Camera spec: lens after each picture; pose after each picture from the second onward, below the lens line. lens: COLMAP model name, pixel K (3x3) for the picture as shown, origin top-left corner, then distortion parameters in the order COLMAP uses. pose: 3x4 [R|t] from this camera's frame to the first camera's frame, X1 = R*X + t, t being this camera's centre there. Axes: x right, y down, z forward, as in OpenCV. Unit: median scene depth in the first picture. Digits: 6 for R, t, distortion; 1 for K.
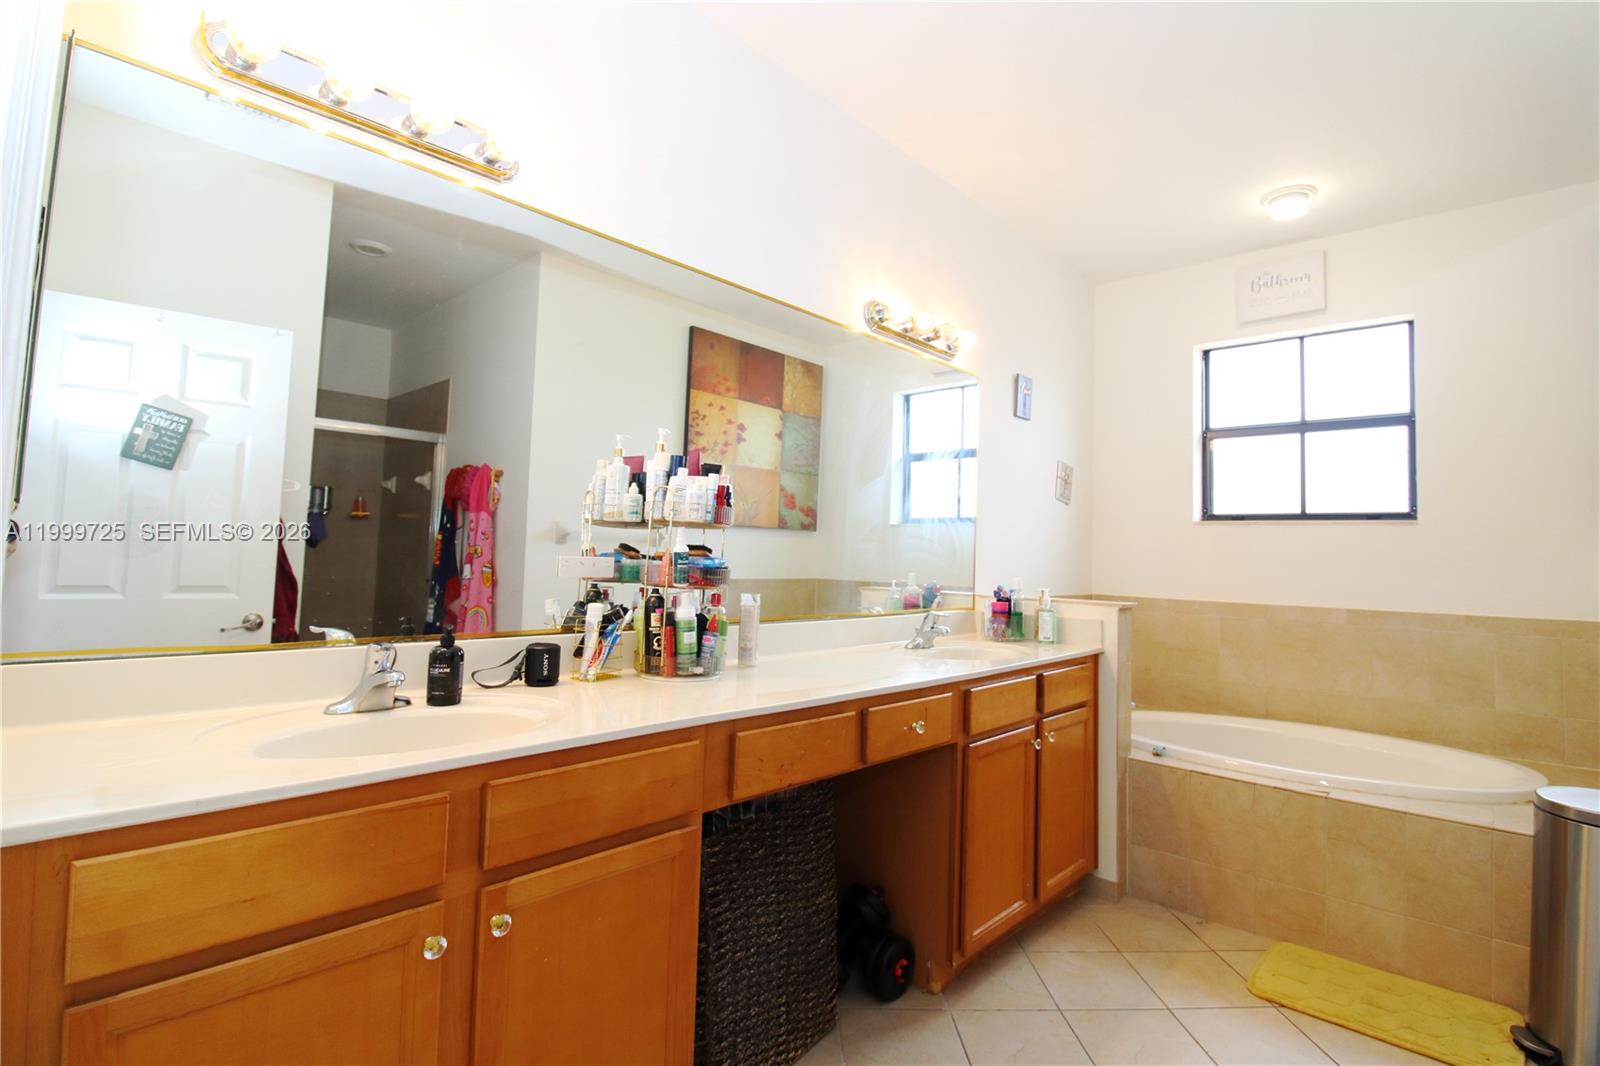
lens RADIAL K [[749.8, 0, 819.8], [0, 749.8, 512.2], [0, 0, 1]] dist [0.001381, -0.013340]
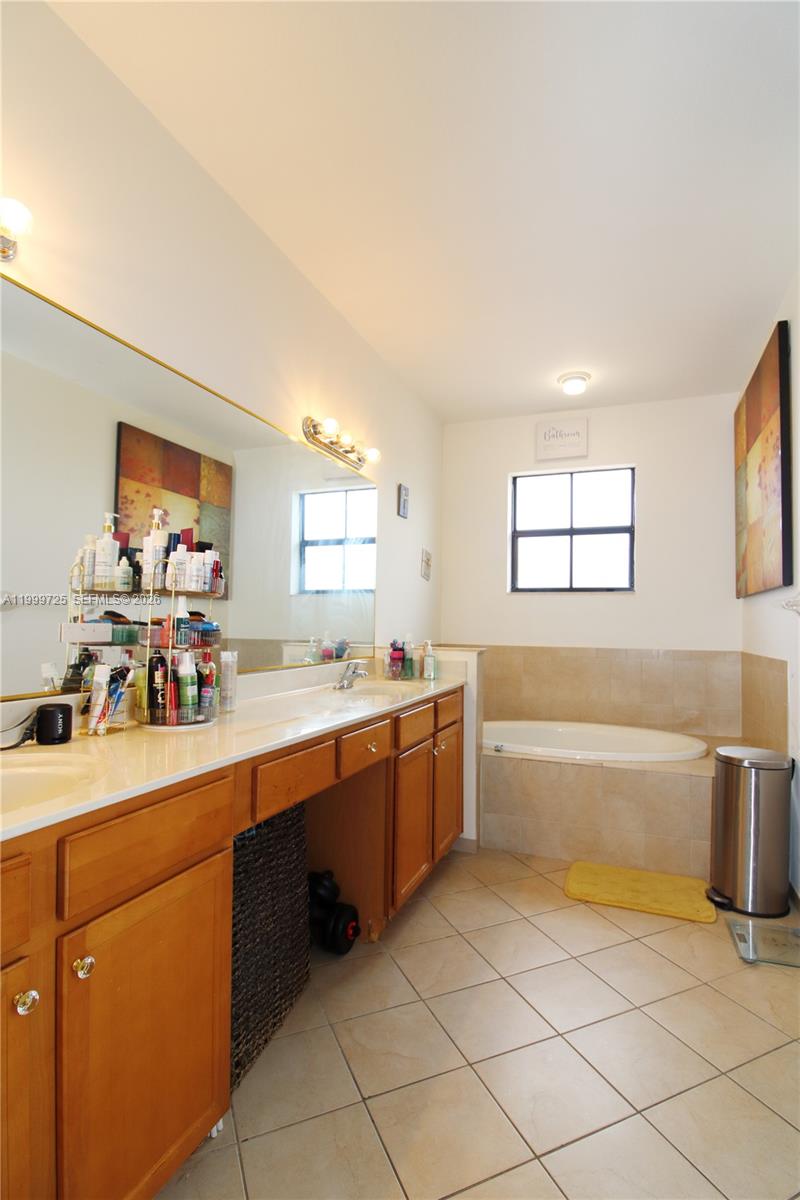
lens RADIAL K [[562.3, 0, 413.9], [0, 562.3, 608.0], [0, 0, 1]] dist [0.001381, -0.013340]
pose [[0.931558, -0.007862, 0.363507, -0.114473], [-0.006452, 0.999251, 0.038148, 0.001854], [-0.363535, -0.037883, 0.930810, 0.043377]]
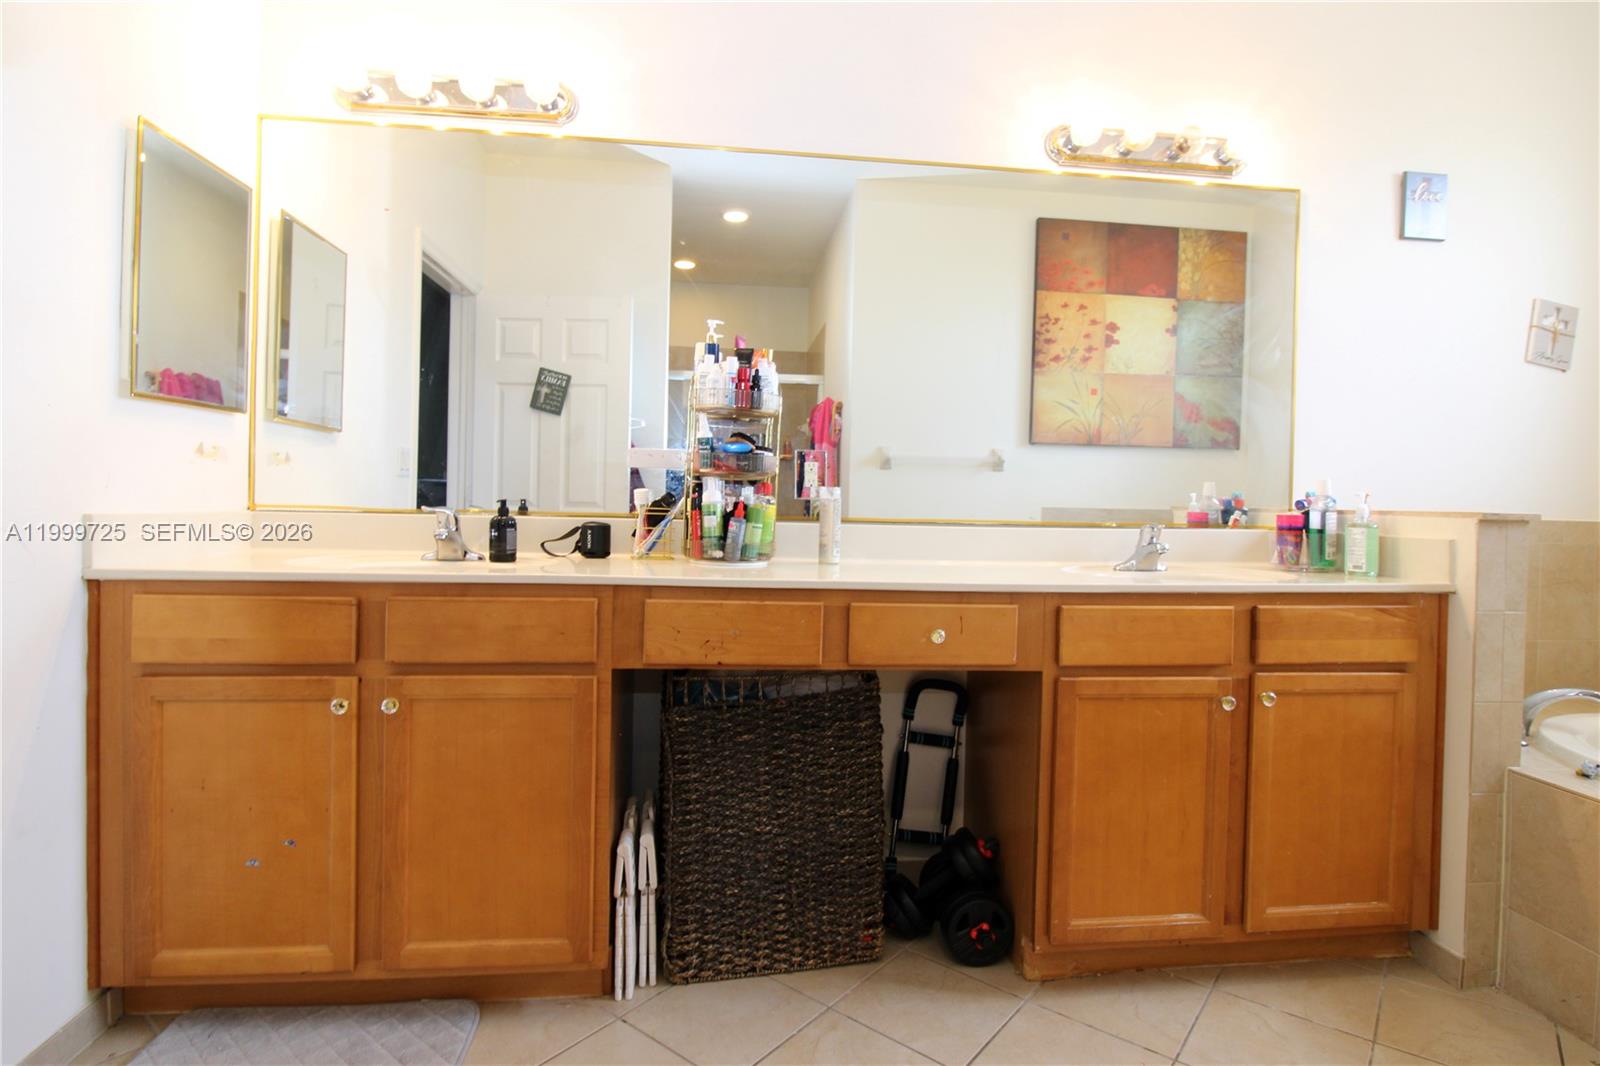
lens RADIAL K [[823.3, 0, 833.6], [0, 823.3, 506.9], [0, 0, 1]] dist [-0.009485, -0.007187]
pose [[0.761933, -0.011501, -0.647553, 0.455577], [0.042204, 0.998599, 0.031922, 0.080311], [0.646279, -0.051652, 0.761351, 0.177443]]
